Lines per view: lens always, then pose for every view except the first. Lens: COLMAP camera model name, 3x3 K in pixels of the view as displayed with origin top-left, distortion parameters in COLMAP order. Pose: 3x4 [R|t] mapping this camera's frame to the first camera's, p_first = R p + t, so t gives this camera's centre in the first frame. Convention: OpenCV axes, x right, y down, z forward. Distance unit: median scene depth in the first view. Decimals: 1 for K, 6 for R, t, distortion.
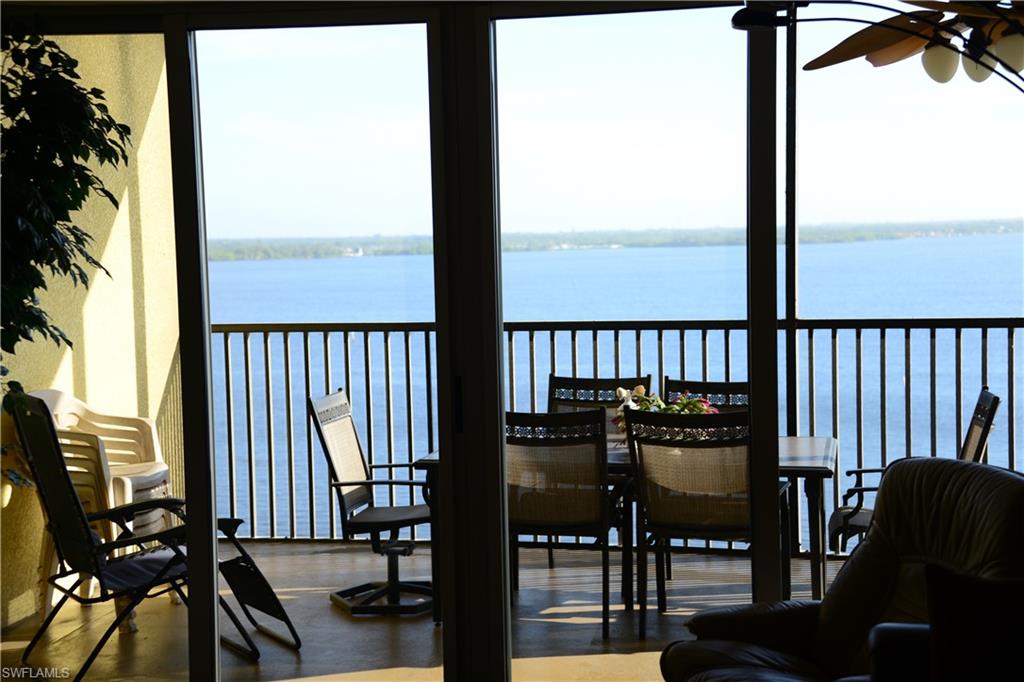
lens RADIAL K [[1544.0, 0, 507.2], [0, 1544.0, 343.3], [0, 0, 1]] dist [0.226800, 0.828625]
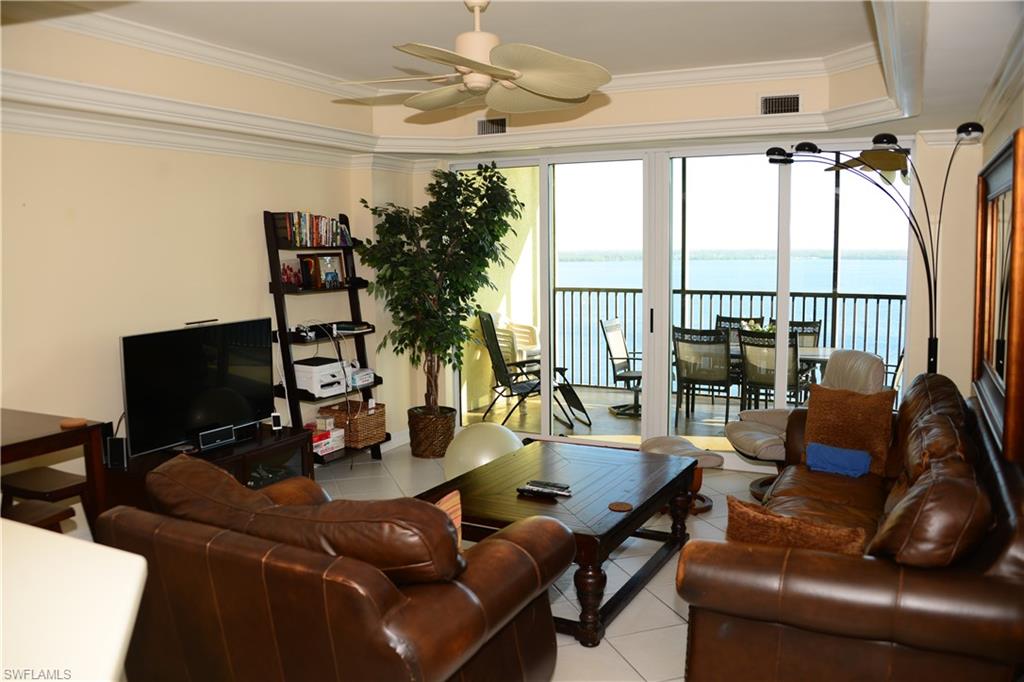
lens RADIAL K [[824.2, 0, 512.0], [0, 824.2, 341.0], [0, 0, 1]] dist [-0.142497, 0.068323]
pose [[0.958767, 0.044362, -0.280710, 0.088828], [-0.032313, 0.998353, 0.047407, 0.013930], [0.282351, -0.036382, 0.958621, -0.194107]]
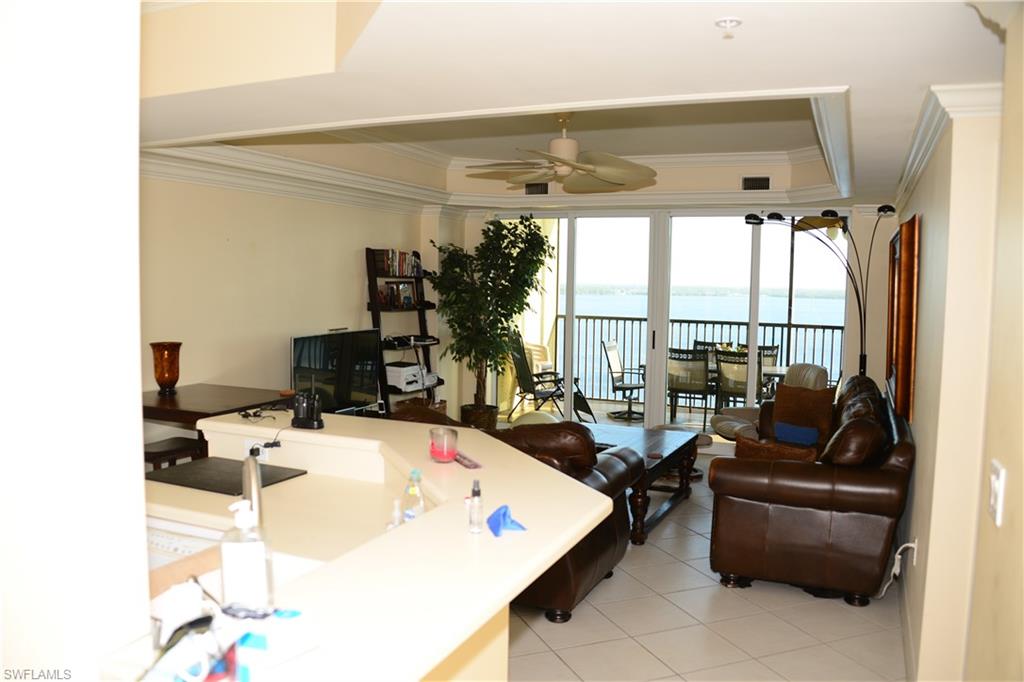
lens RADIAL K [[824.2, 0, 512.0], [0, 824.2, 341.0], [0, 0, 1]] dist [-0.142497, 0.068323]
pose [[0.972694, 0.055882, -0.225265, 0.047692], [-0.055660, 0.998423, 0.007341, 0.035006], [0.225320, 0.005397, 0.974270, -0.496469]]
